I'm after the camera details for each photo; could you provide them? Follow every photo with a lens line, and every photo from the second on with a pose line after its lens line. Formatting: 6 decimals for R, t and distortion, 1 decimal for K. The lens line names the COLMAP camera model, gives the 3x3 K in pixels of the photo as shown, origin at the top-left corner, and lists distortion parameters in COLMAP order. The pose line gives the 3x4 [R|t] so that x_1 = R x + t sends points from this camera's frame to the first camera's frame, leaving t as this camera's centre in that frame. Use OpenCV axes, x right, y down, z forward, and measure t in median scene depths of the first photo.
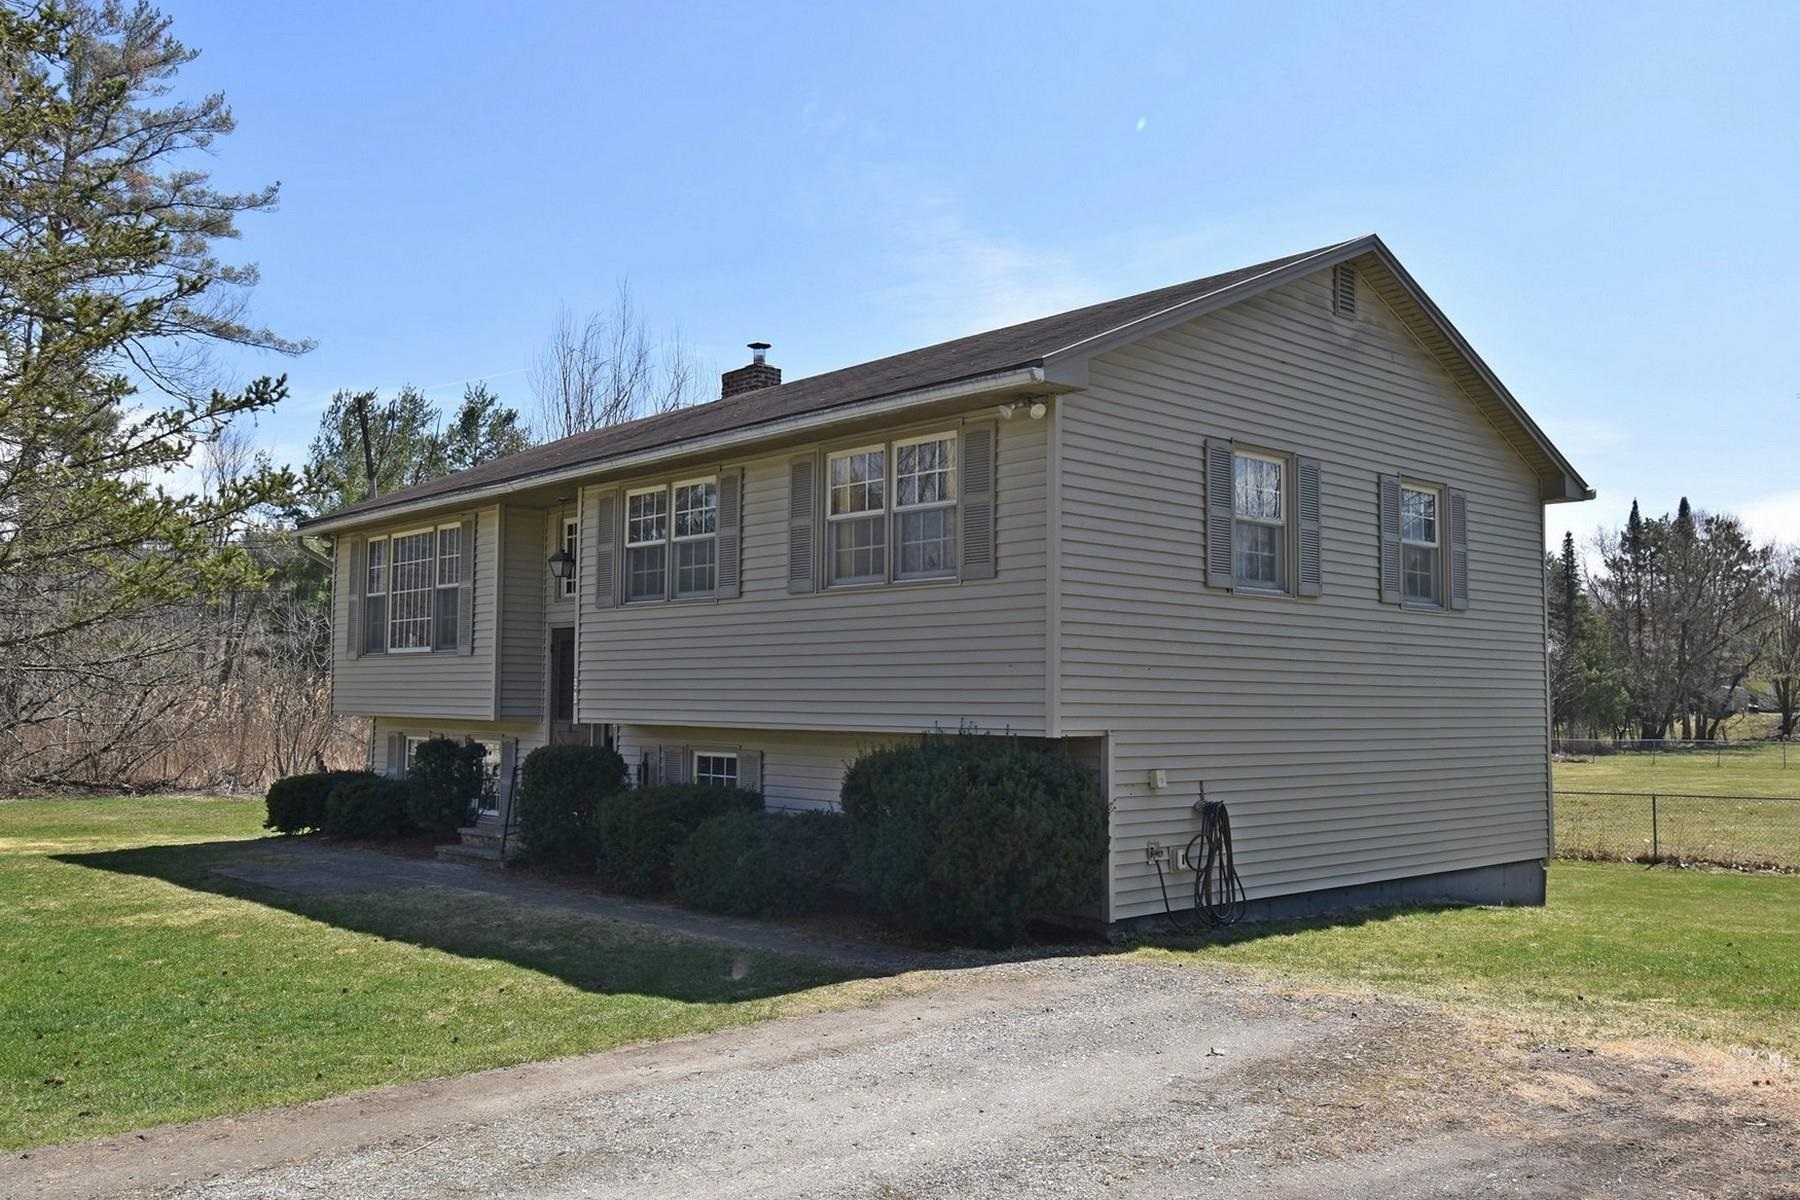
lens RADIAL K [[1459.7, 0, 900.0], [0, 1459.7, 600.0], [0, 0, 1]] dist [-0.009303, 0.000052]
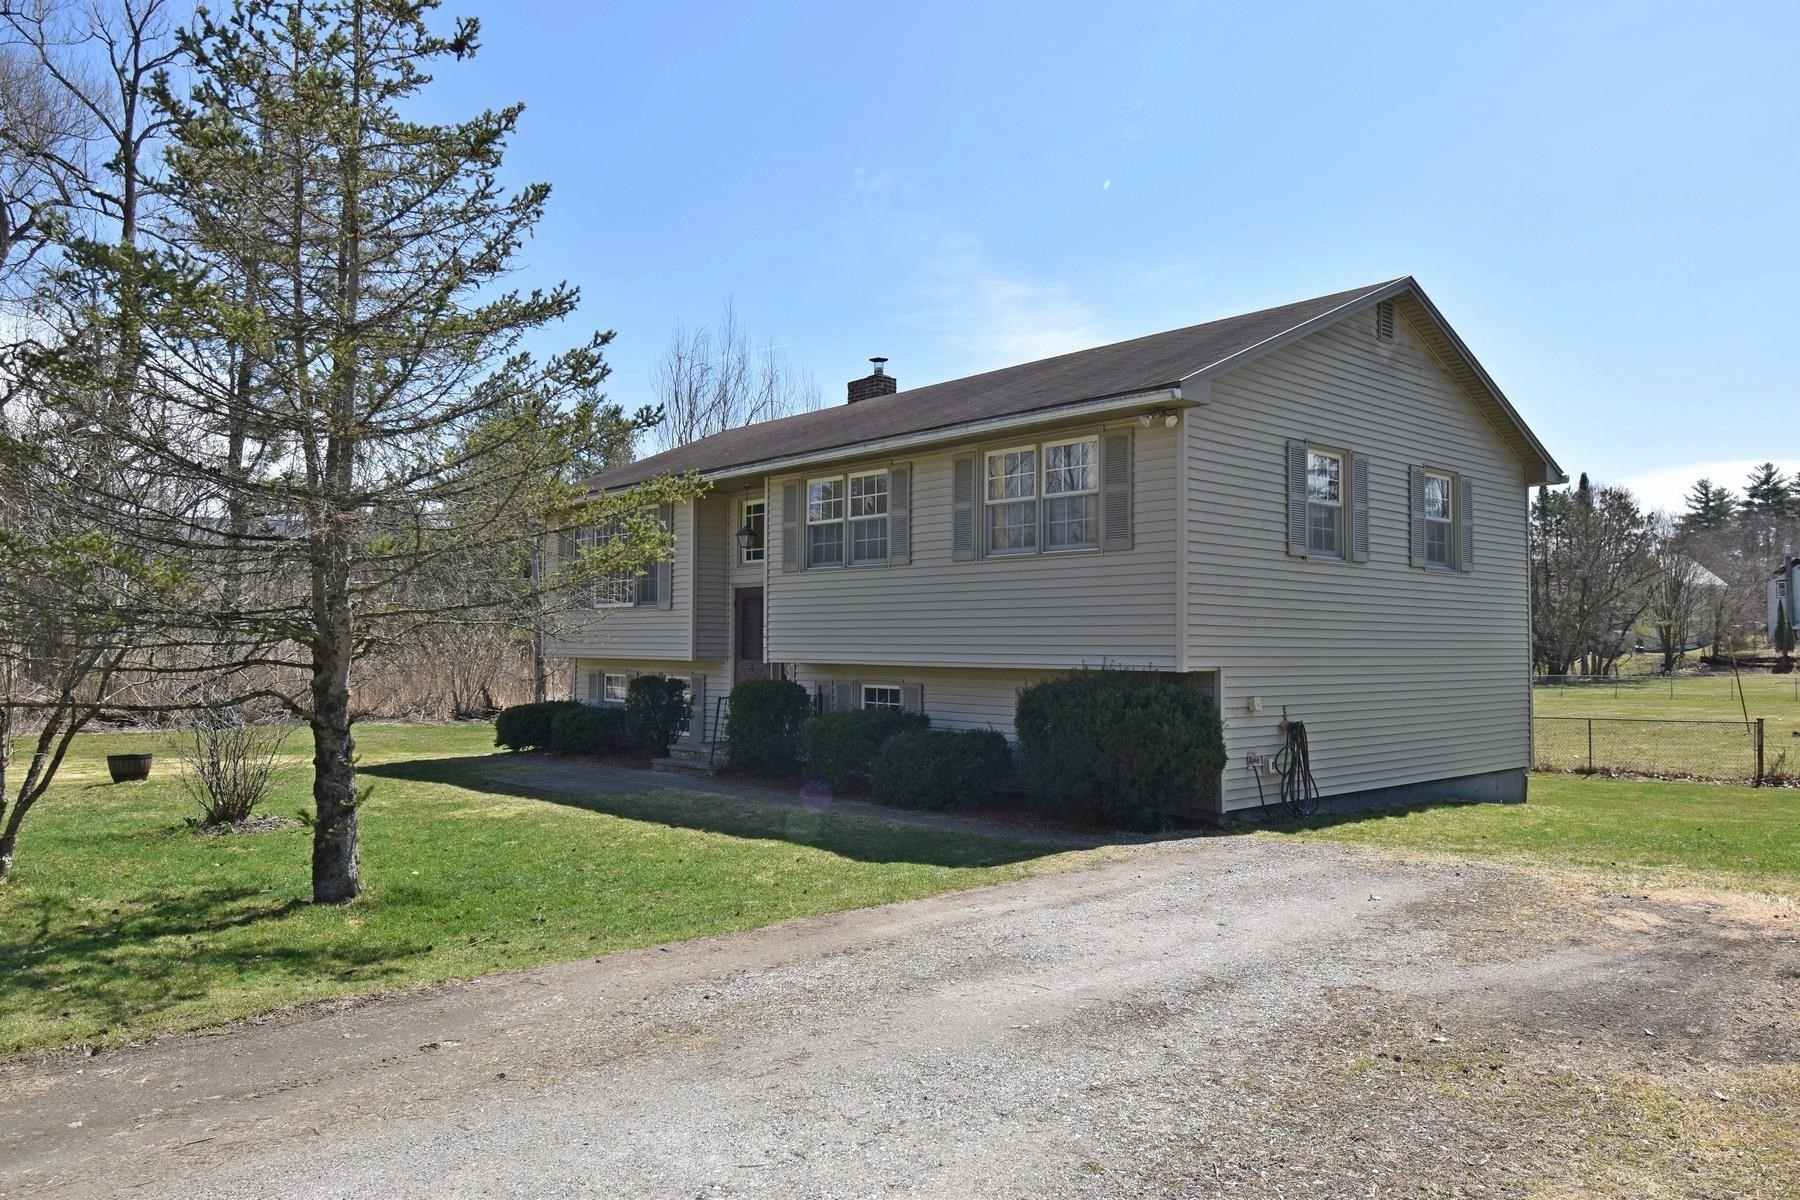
lens RADIAL K [[1220.6, 0, 900.0], [0, 1220.6, 600.0], [0, 0, 1]] dist [-0.005927, -0.006593]
pose [[0.999926, -0.003001, -0.011803, -0.104459], [0.003382, 0.999470, 0.032372, -0.004994], [0.011700, -0.032410, 0.999406, -0.071598]]
